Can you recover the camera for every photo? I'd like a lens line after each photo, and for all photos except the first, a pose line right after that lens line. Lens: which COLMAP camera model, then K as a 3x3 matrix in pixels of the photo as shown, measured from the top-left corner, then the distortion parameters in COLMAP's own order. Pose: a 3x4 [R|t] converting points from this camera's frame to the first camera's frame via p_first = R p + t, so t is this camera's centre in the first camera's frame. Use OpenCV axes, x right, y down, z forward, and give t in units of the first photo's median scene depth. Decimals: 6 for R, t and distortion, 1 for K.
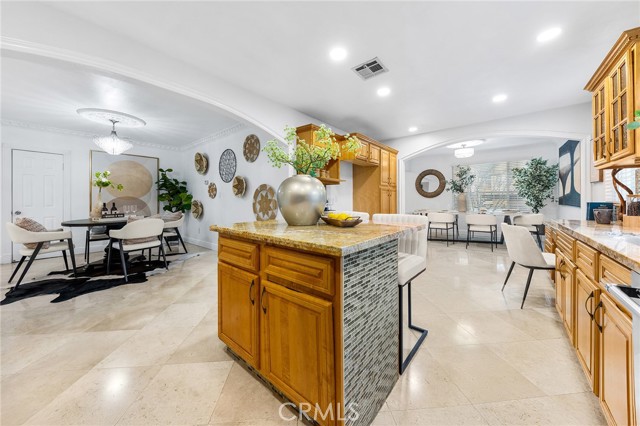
lens RADIAL K [[218.2, 0, 310.1], [0, 218.2, 202.1], [0, 0, 1]] dist [-0.000208, -0.000026]
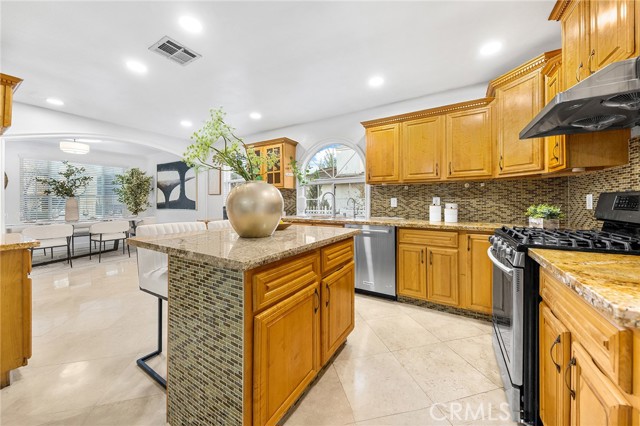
lens RADIAL K [[221.3, 0, 327.7], [0, 221.3, 203.8], [0, 0, 1]] dist [-0.000412, -0.000103]
pose [[-0.184001, -0.002521, 0.982923, -0.360237], [0.015058, 0.999872, 0.005383, -0.010827], [-0.982811, 0.015792, -0.183939, 0.317738]]
